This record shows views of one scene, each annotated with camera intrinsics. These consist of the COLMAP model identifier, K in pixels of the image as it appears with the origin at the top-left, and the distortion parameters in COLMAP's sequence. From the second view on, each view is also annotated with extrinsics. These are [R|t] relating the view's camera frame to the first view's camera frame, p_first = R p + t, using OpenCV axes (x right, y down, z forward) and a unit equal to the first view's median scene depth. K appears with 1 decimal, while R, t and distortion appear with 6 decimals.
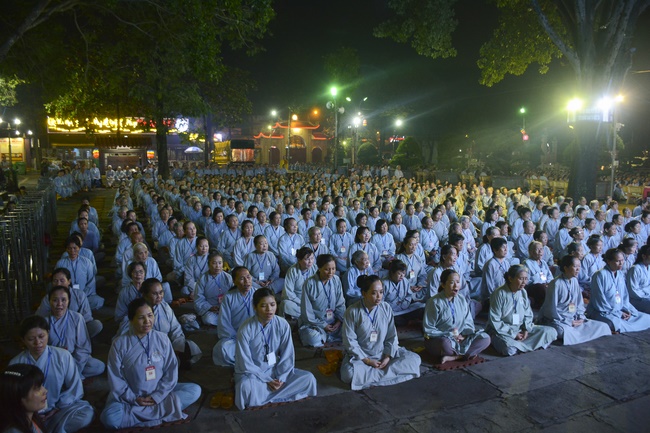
lens RADIAL K [[505.6, 0, 324.0], [0, 505.6, 217.6], [0, 0, 1]] dist [-0.102757, 0.059040]
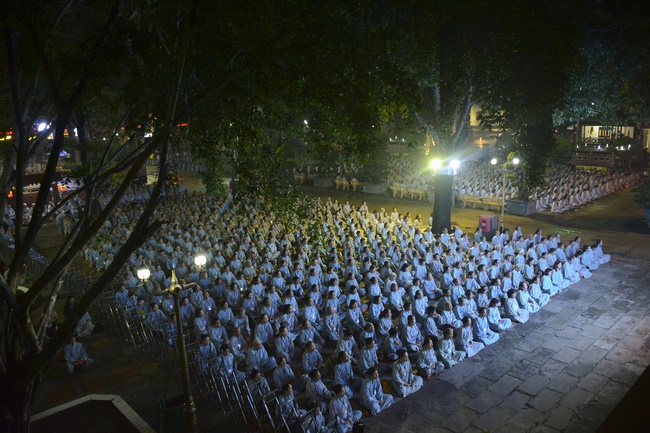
lens RADIAL K [[505.6, 0, 326.7], [0, 505.6, 216.0], [0, 0, 1]] dist [-0.102757, 0.059040]
pose [[0.947739, -0.107095, 0.300535, -0.814509], [0.084882, 0.992668, 0.086058, -0.687933], [-0.307548, -0.056051, 0.949880, -1.040364]]
